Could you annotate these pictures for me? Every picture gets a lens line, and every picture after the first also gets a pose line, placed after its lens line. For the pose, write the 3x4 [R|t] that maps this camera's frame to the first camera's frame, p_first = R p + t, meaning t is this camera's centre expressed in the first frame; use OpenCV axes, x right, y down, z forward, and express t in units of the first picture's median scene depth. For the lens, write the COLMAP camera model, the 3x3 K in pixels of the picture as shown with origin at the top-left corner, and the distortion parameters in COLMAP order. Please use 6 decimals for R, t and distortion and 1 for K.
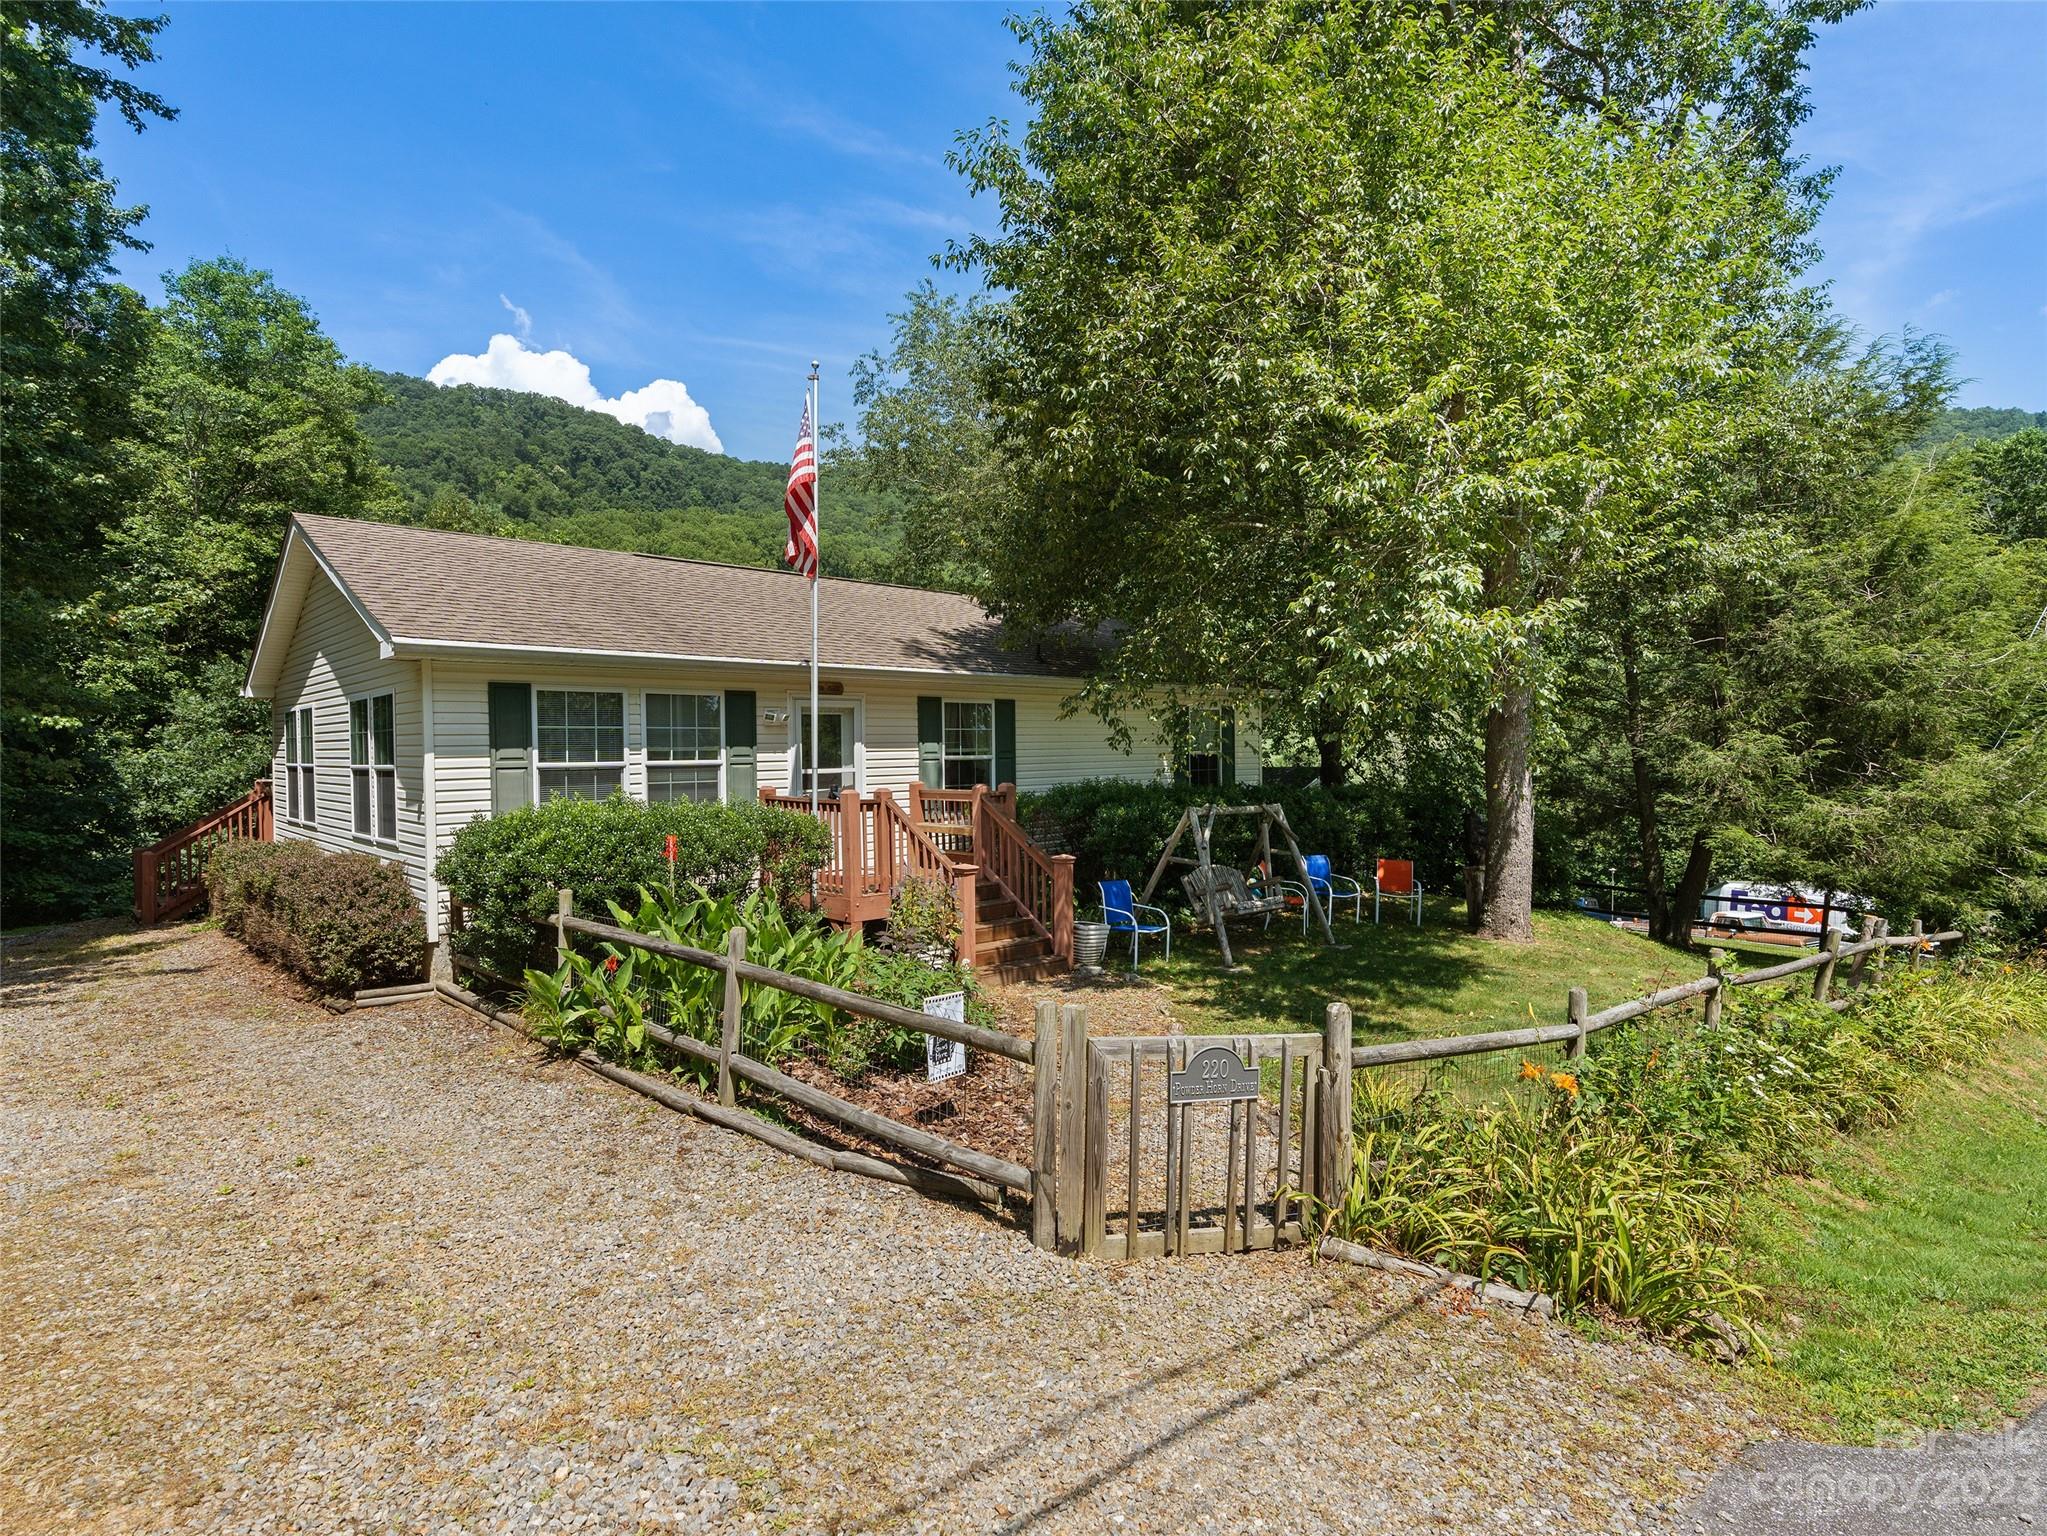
lens RADIAL K [[1044.6, 0, 1020.7], [0, 1044.6, 757.6], [0, 0, 1]] dist [-0.002986, 0.001622]
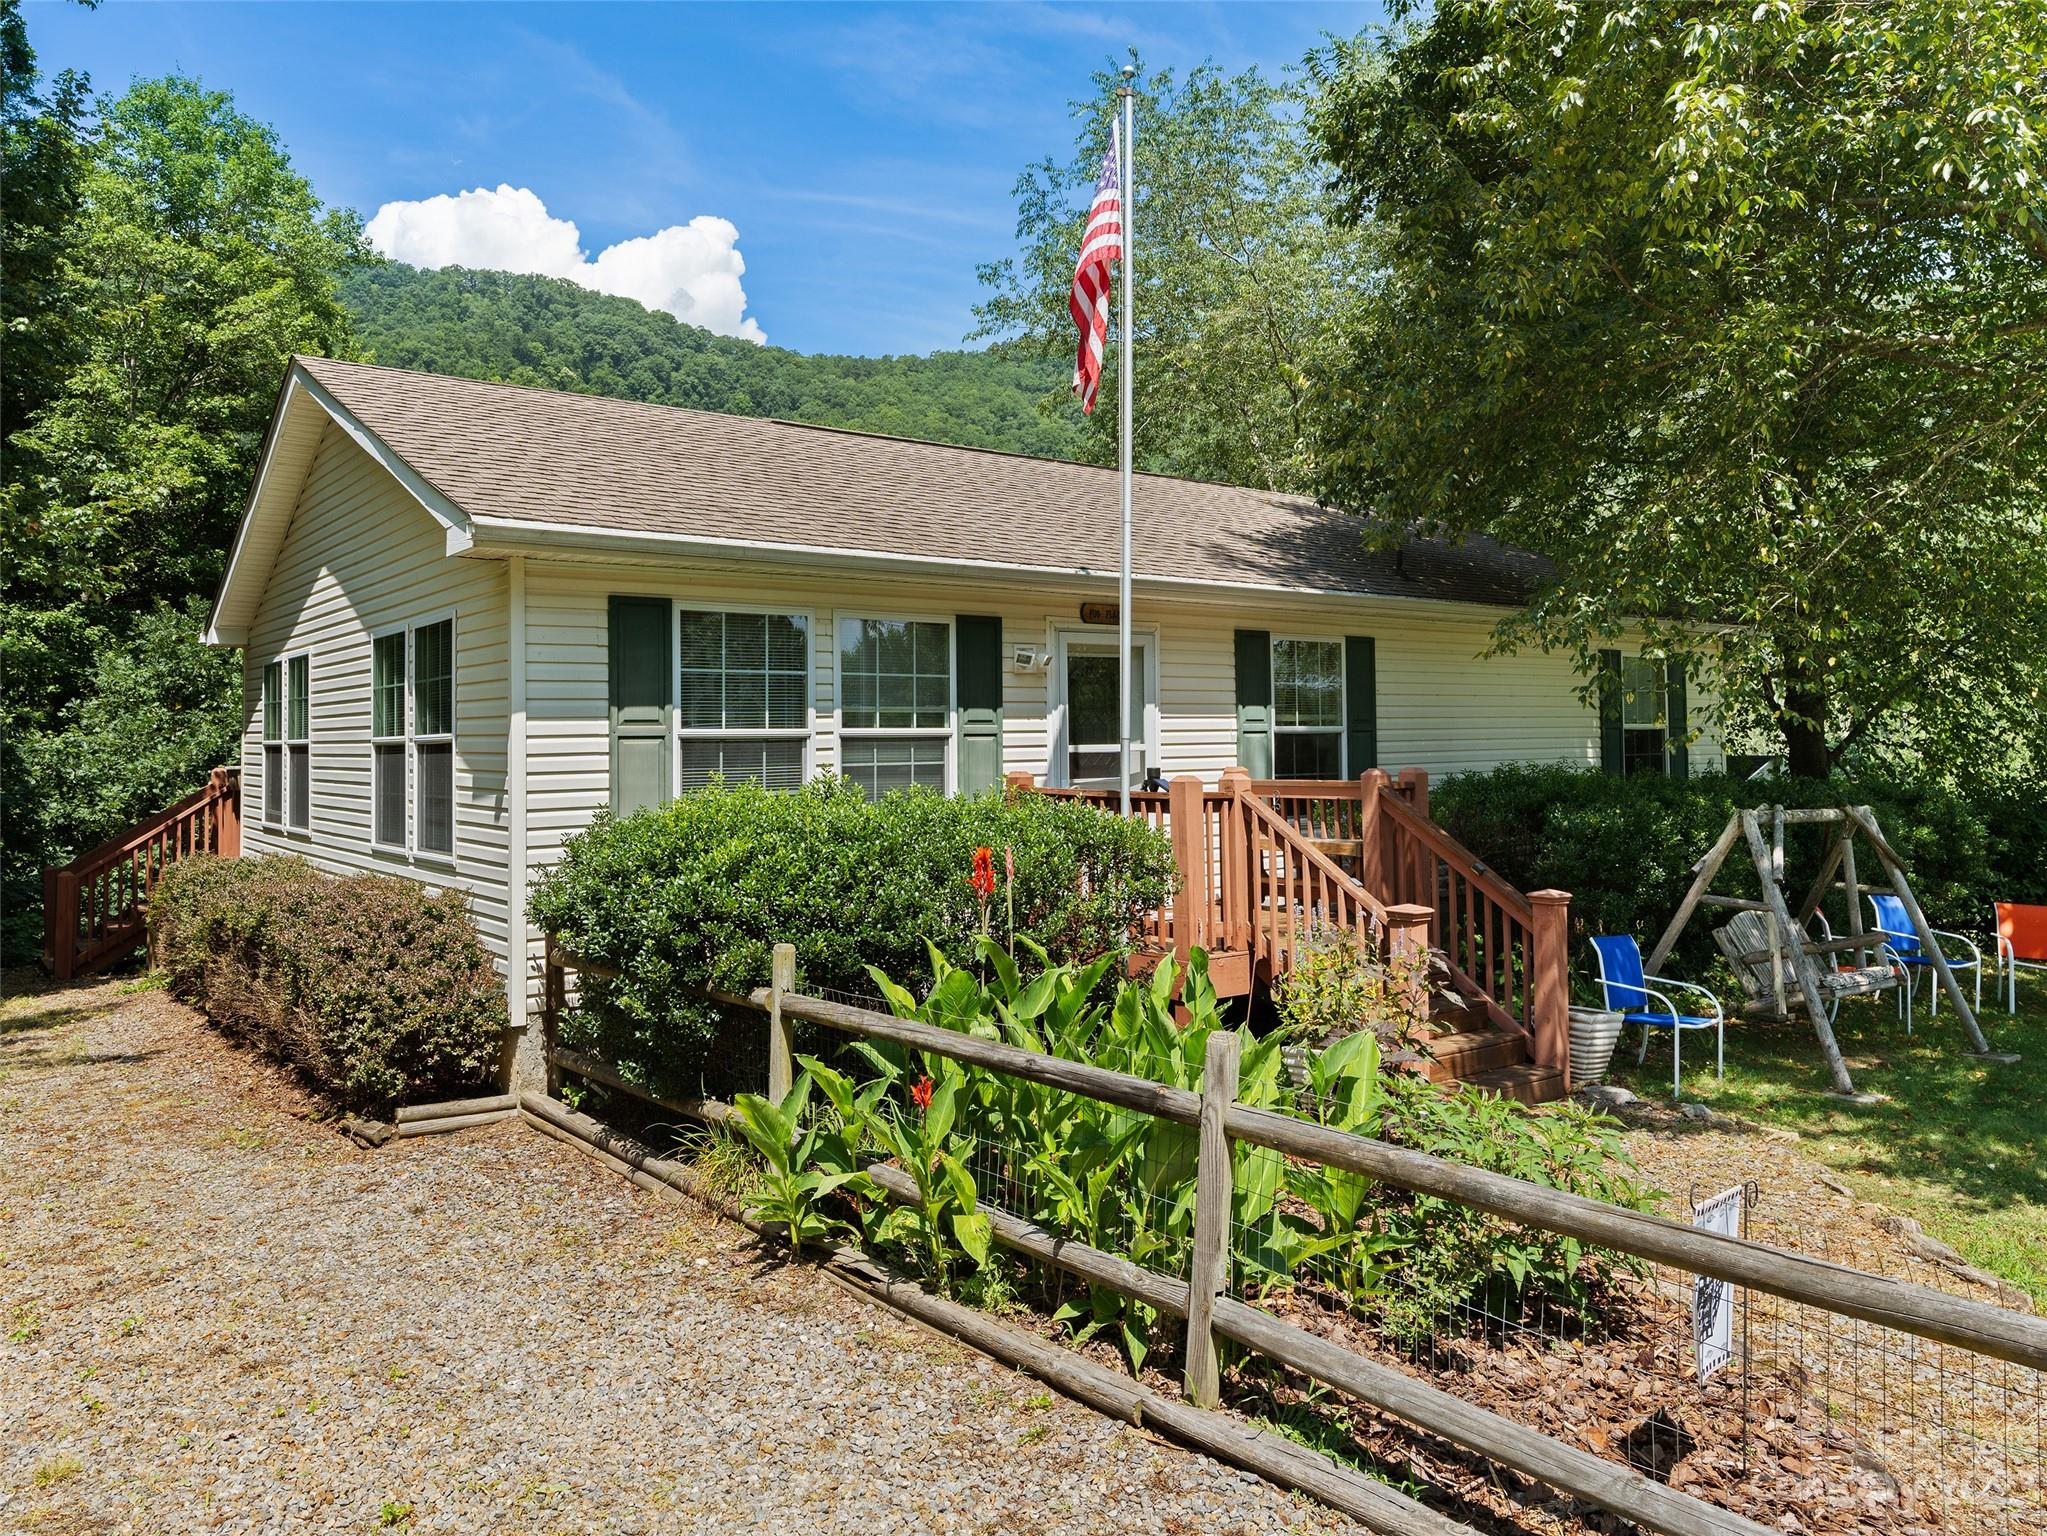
lens RADIAL K [[1436.4, 0, 1023.1], [0, 1436.4, 685.4], [0, 0, 1]] dist [0.003609, 0.002786]
pose [[0.994660, -0.004664, -0.103100, -0.157900], [-0.000190, 0.998894, -0.047020, 0.016744], [0.103205, 0.046788, 0.993559, 0.167909]]
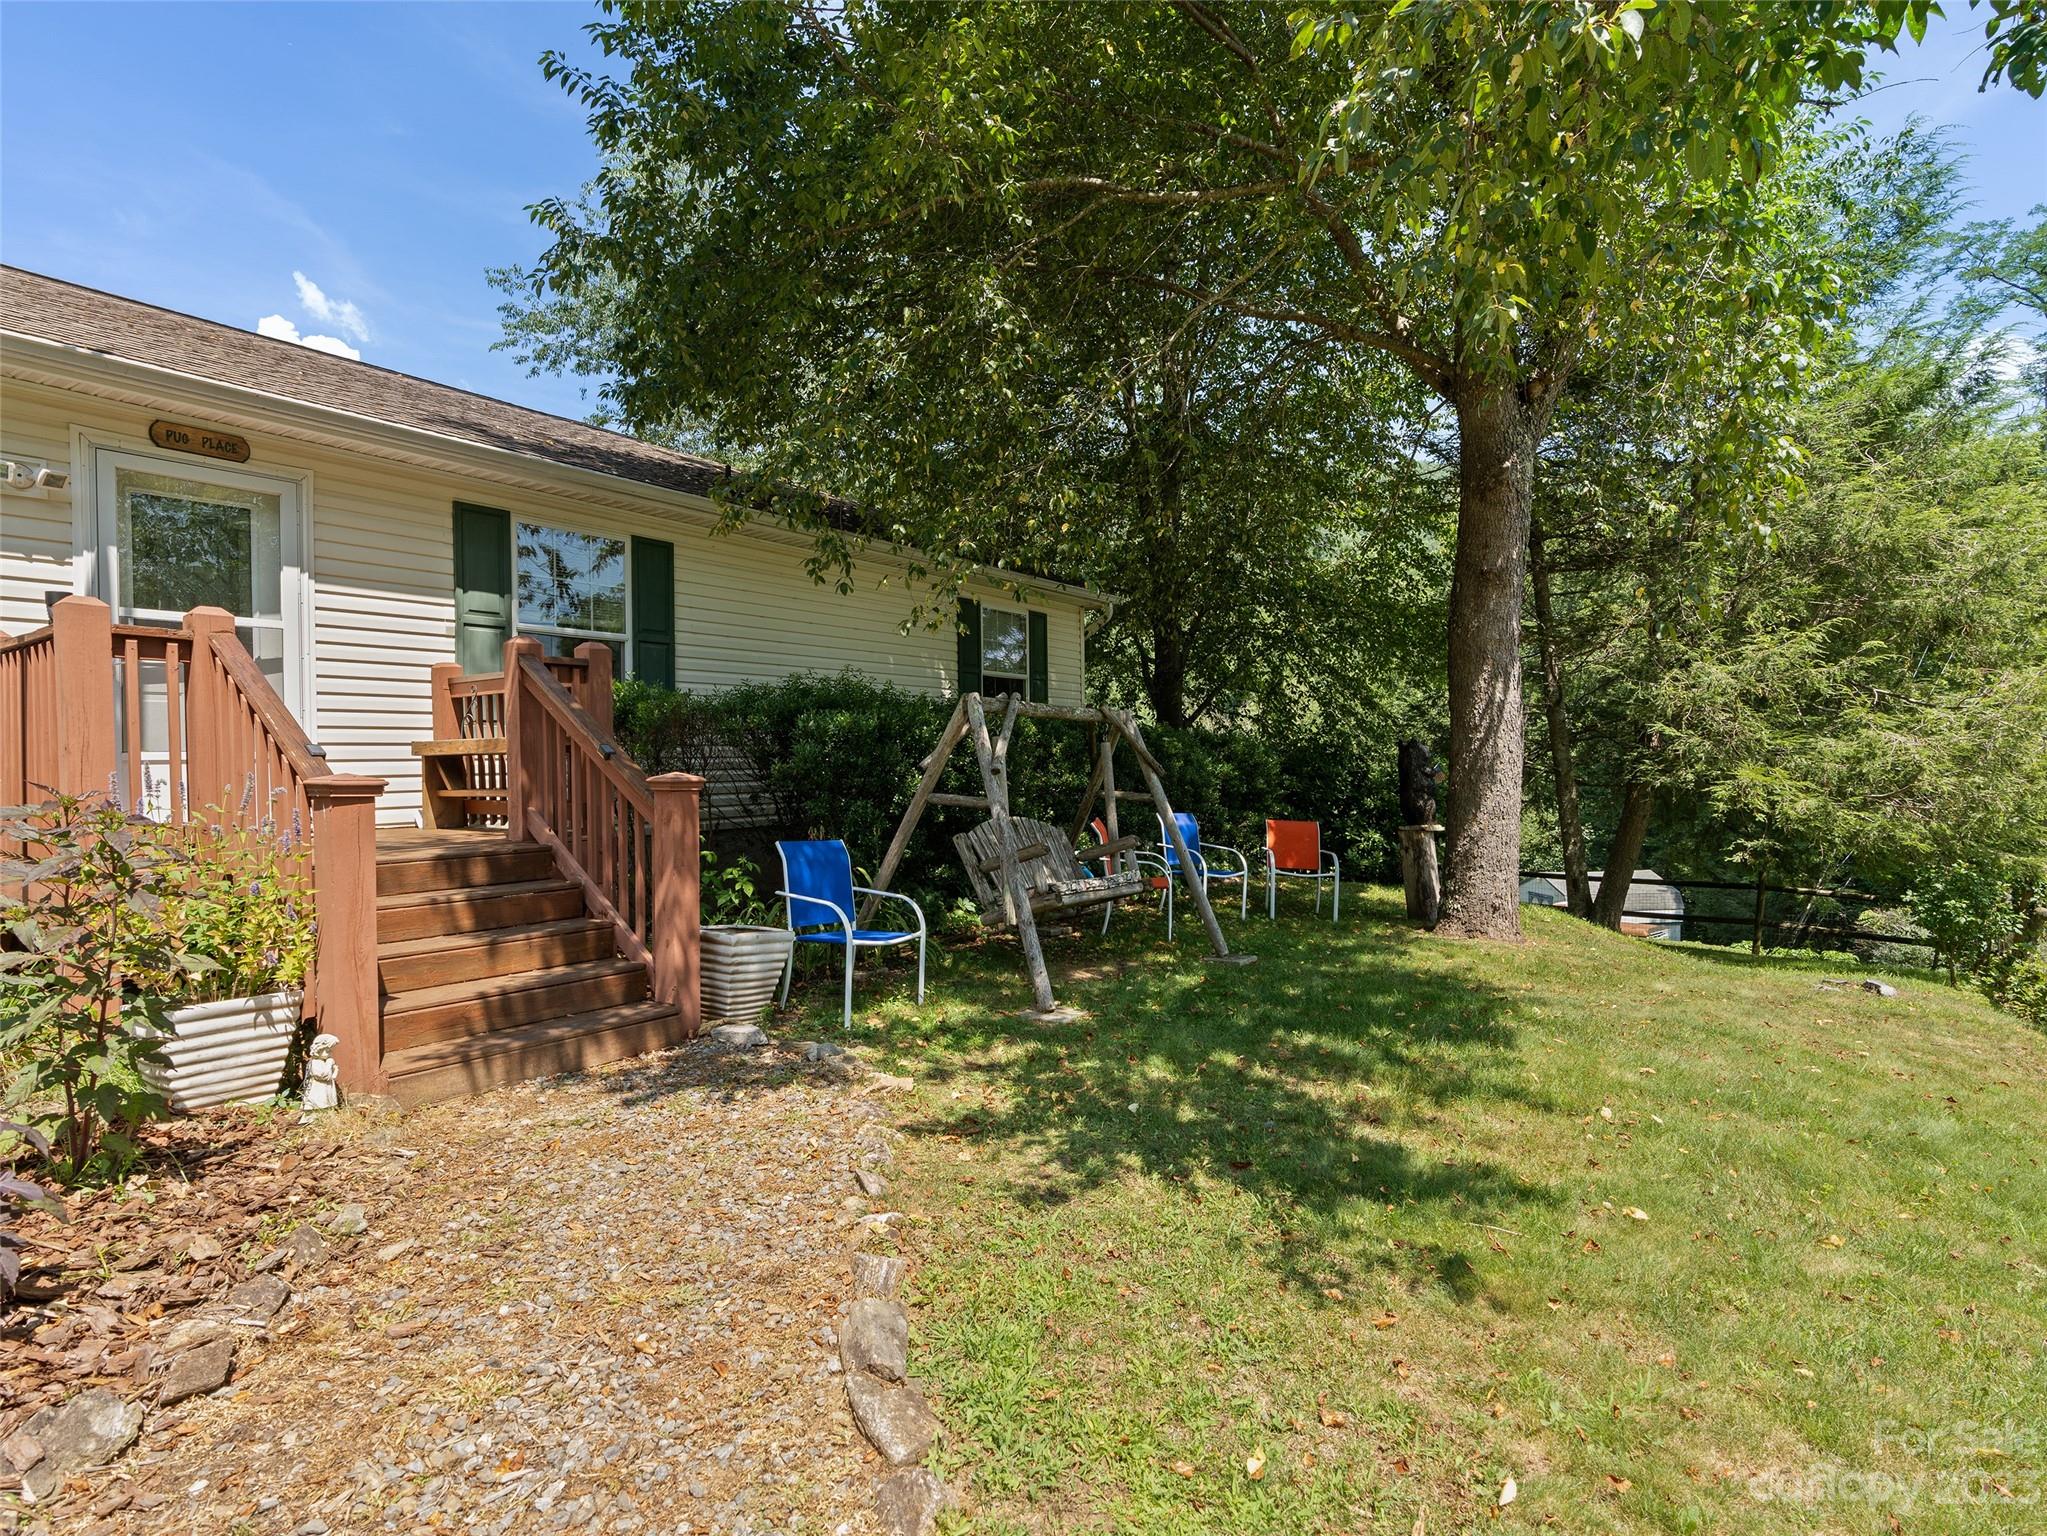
lens RADIAL K [[1044.6, 0, 1020.7], [0, 1044.6, 757.6], [0, 0, 1]] dist [-0.002986, 0.001622]
pose [[0.983147, 0.002698, 0.182798, 0.097911], [-0.000260, 0.999911, -0.013364, 0.088429], [-0.182817, 0.013092, 0.983060, 0.515141]]
